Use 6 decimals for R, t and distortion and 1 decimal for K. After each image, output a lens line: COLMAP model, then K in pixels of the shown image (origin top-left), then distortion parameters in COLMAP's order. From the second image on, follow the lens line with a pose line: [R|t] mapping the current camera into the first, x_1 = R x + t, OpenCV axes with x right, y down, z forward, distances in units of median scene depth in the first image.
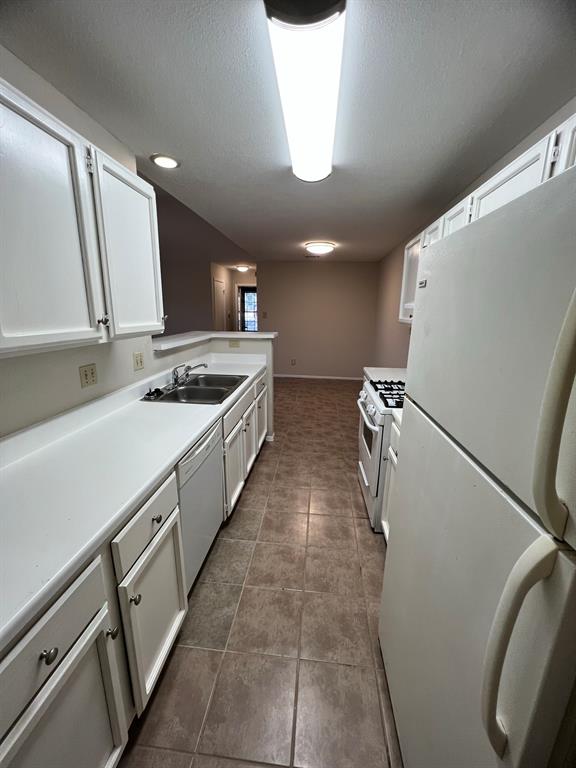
lens RADIAL K [[306.6, 0, 289.2], [0, 306.6, 382.9], [0, 0, 1]] dist [-0.001689, 0.000518]
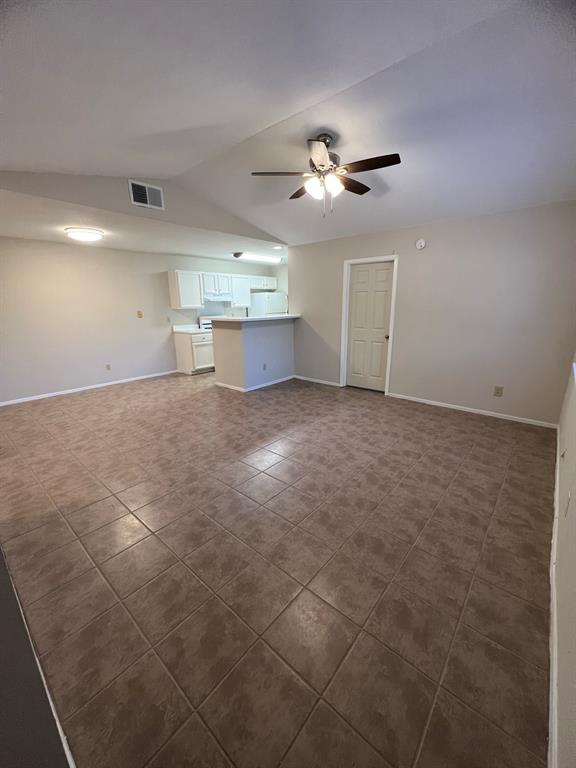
lens RADIAL K [[310.2, 0, 284.9], [0, 310.2, 371.3], [0, 0, 1]] dist [-0.000315, 0.000269]
pose [[-0.815009, -0.123295, 0.566180, -1.582953], [0.141656, 0.905058, 0.401003, -0.605411], [-0.561867, 0.407023, -0.720165, 2.514571]]
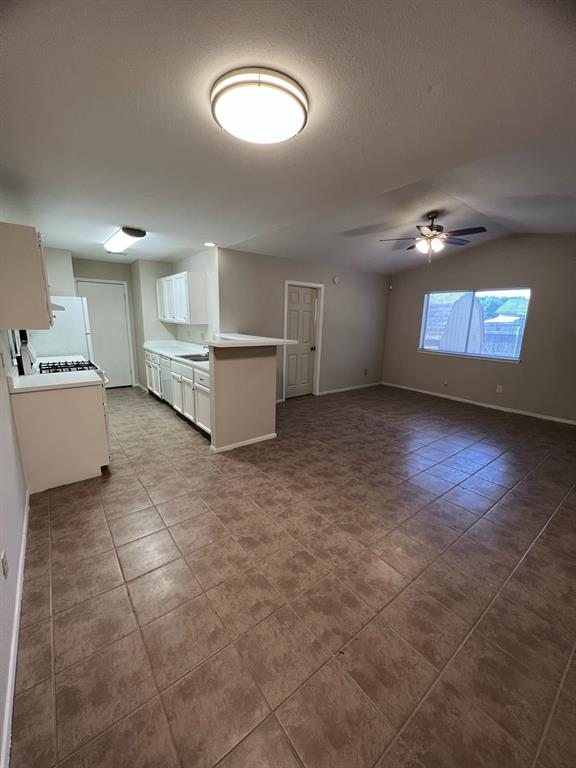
lens RADIAL K [[306.6, 0, 289.2], [0, 306.6, 382.9], [0, 0, 1]] dist [-0.001689, 0.000518]
pose [[-0.719116, 0.117845, -0.684825, 0.528453], [-0.194364, 0.912068, 0.361046, -0.522417], [0.667154, 0.392739, -0.632978, 2.190966]]
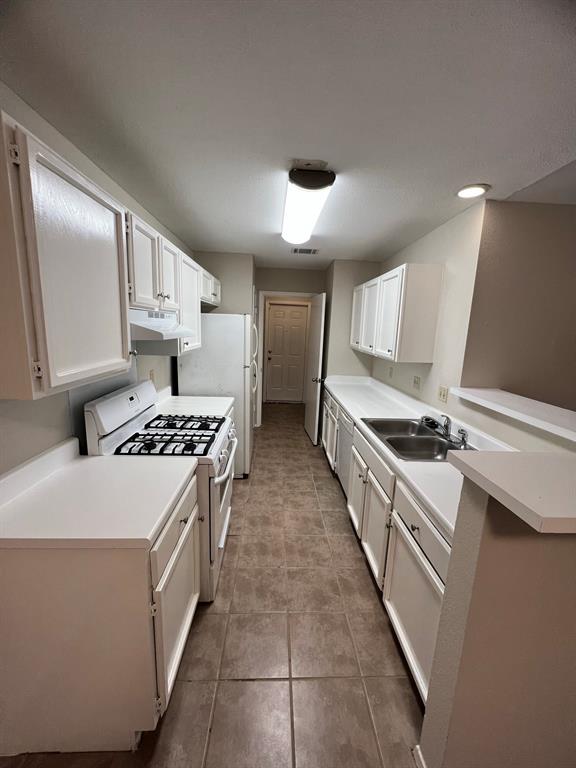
lens RADIAL K [[306.6, 0, 289.2], [0, 306.6, 382.9], [0, 0, 1]] dist [-0.001689, 0.000518]
pose [[-0.988226, -0.025087, -0.150933, 0.180155], [-0.084301, 0.912503, 0.400289, -0.380983], [0.127685, 0.408299, -0.903874, 1.435029]]
